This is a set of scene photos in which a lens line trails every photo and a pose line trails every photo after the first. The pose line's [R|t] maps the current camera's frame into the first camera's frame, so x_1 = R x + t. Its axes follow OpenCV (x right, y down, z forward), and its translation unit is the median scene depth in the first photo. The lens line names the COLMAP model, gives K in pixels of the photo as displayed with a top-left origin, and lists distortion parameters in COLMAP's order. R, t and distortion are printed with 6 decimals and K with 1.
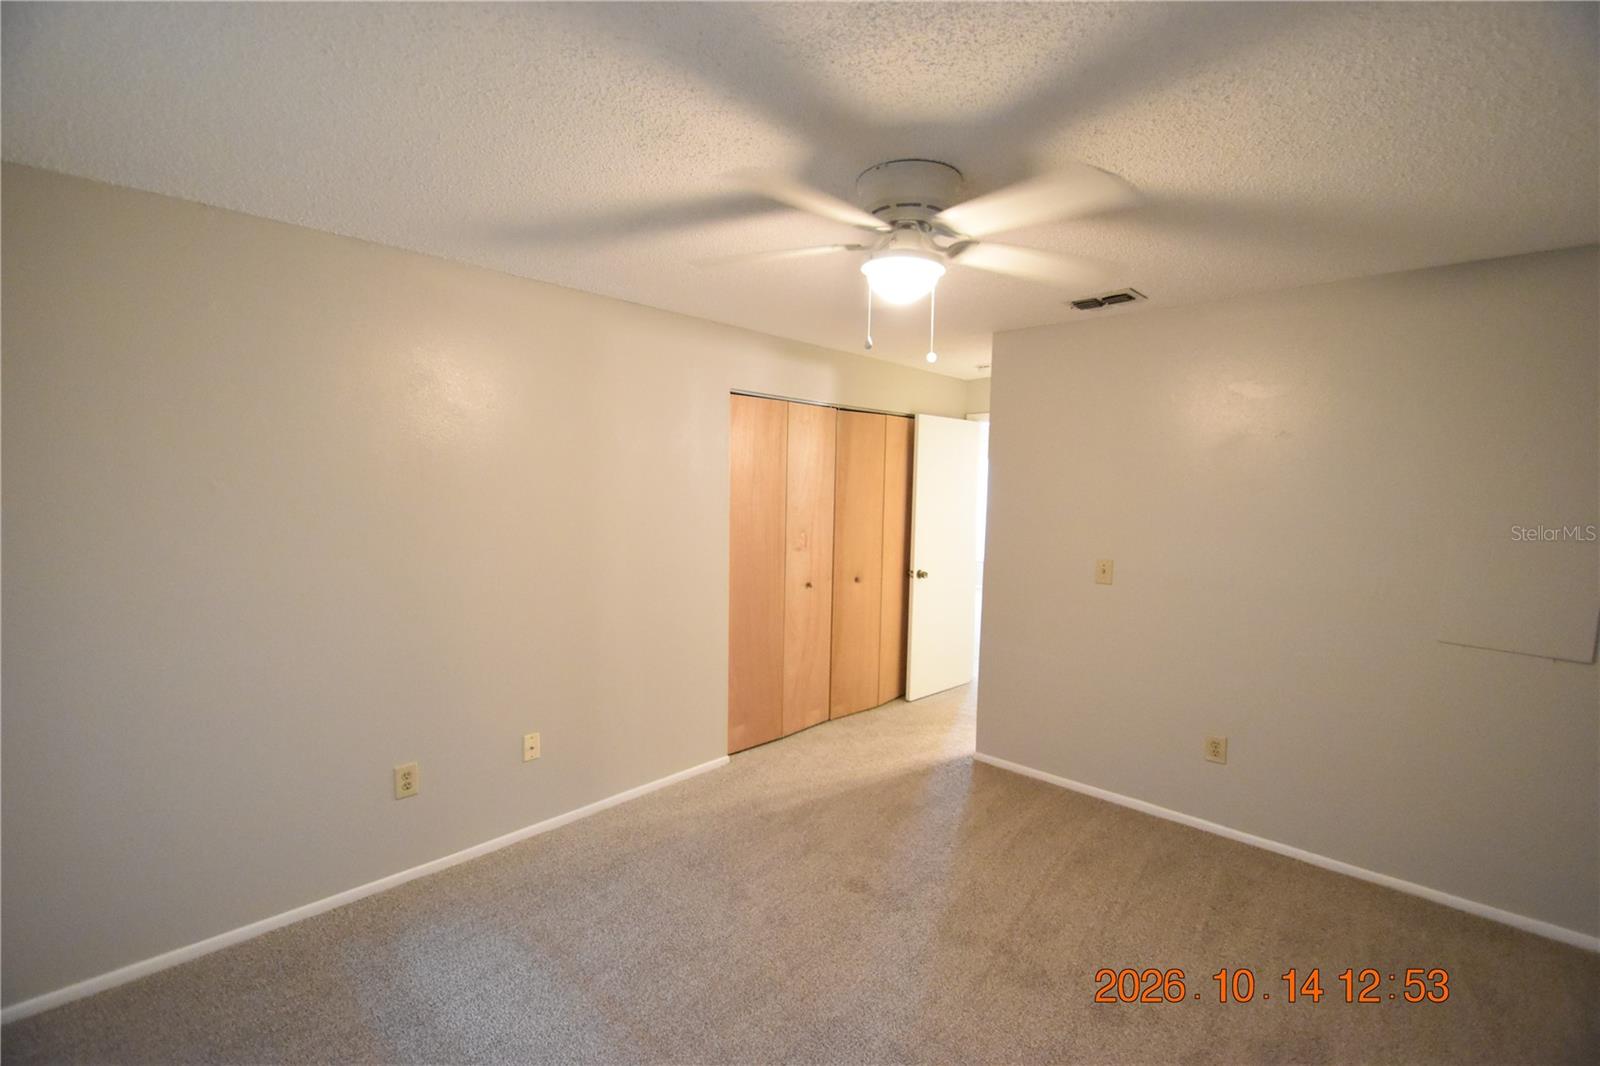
lens RADIAL K [[701.3, 0, 791.3], [0, 701.3, 541.8], [0, 0, 1]] dist [0.014197, -0.016208]
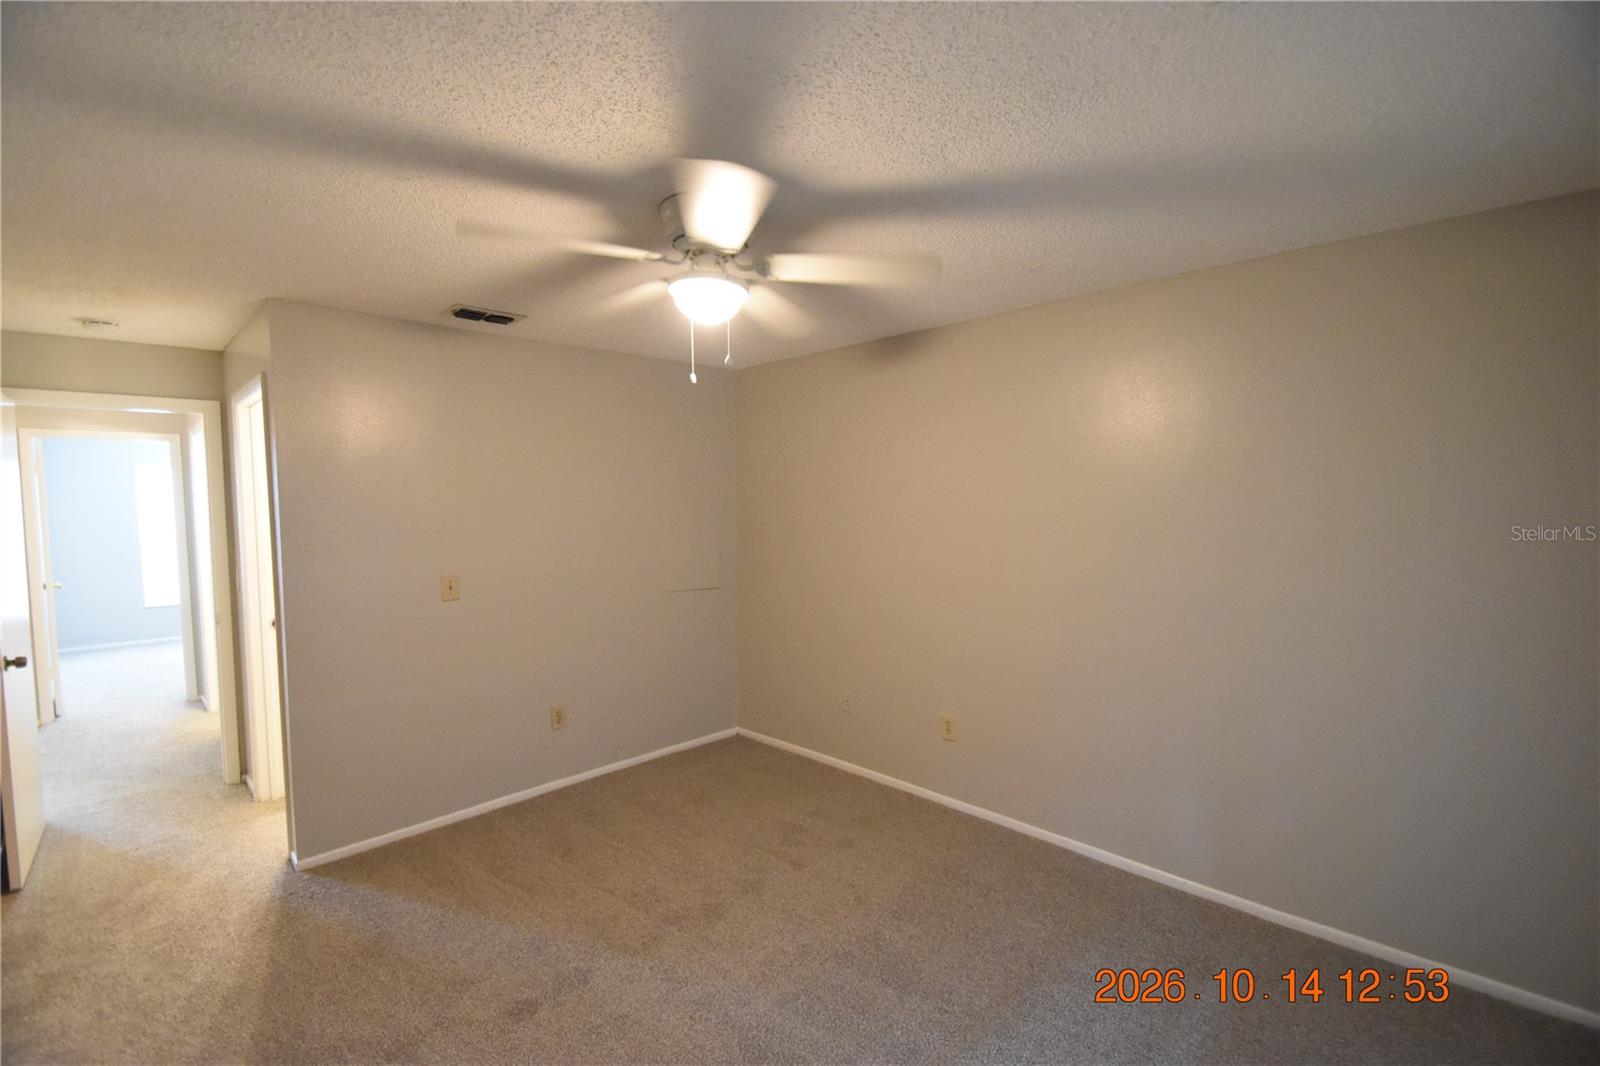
lens RADIAL K [[701.3, 0, 791.3], [0, 701.3, 541.8], [0, 0, 1]] dist [0.014197, -0.016208]
pose [[0.018248, -0.072521, 0.997200, -0.560636], [0.090877, 0.993358, 0.070578, -0.051268], [-0.995695, 0.089335, 0.024717, 0.550605]]
